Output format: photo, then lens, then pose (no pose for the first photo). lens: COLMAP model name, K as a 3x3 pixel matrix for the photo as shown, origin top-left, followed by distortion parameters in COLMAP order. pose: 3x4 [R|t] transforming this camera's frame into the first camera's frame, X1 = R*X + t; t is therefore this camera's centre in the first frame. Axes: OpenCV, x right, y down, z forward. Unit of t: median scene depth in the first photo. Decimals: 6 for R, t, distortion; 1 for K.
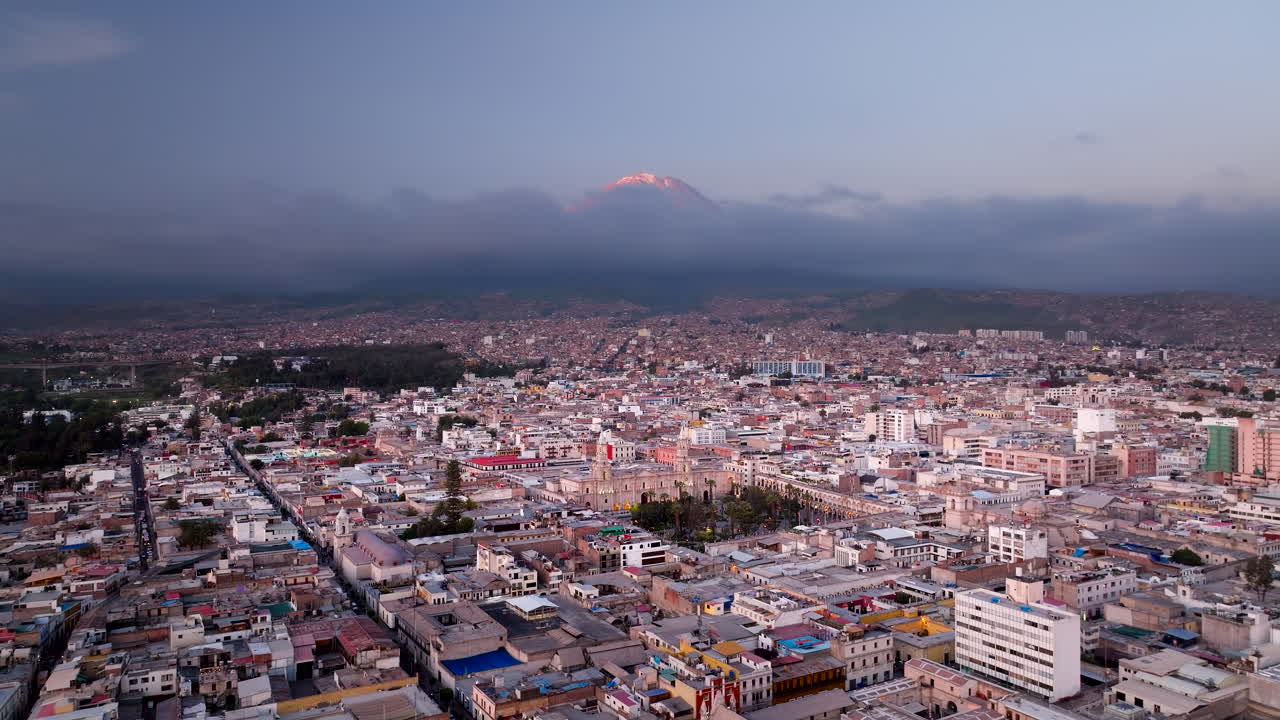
lens RADIAL K [[887.5, 0, 634.2], [0, 887.5, 213.9], [0, 0, 1]] dist [0.009753, -0.005023]
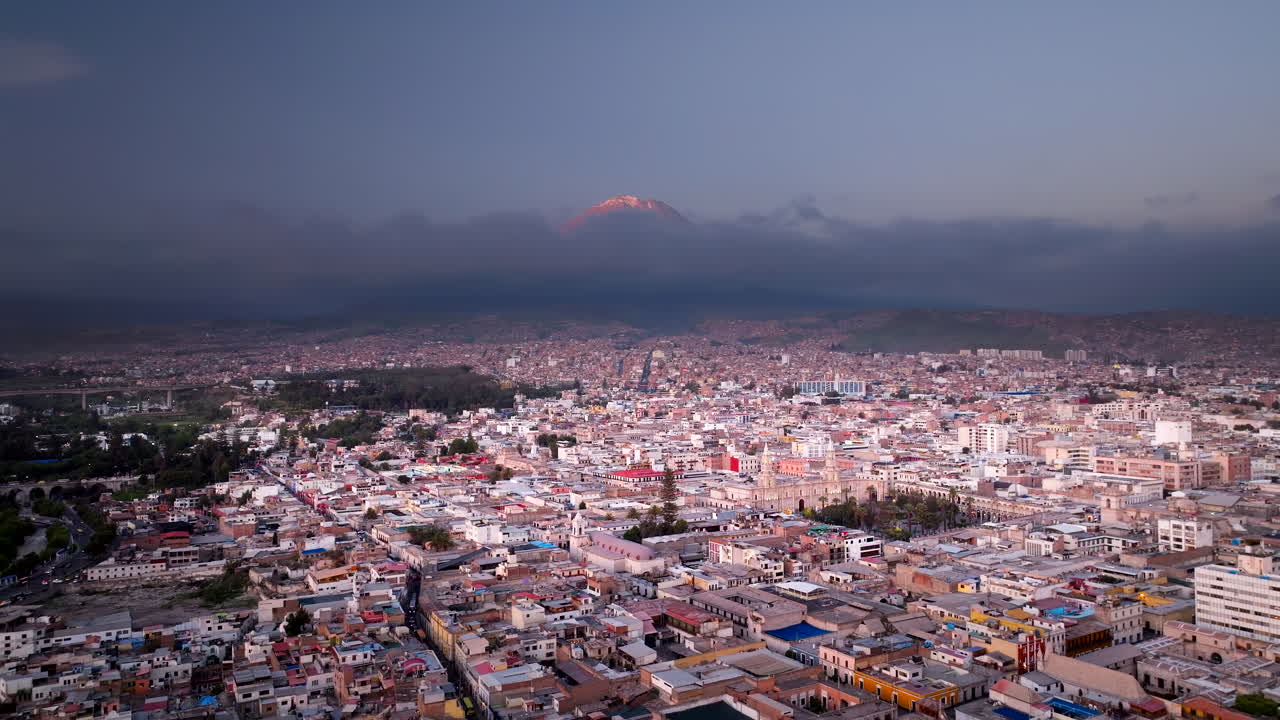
lens RADIAL K [[886.8, 0, 641.0], [0, 886.8, 252.0], [0, 0, 1]] dist [0.007980, 0.003625]
pose [[0.999570, -0.003309, 0.029121, -0.251989], [0.002772, 0.999826, 0.018465, -0.017658], [-0.029177, -0.018376, 0.999405, -0.108397]]
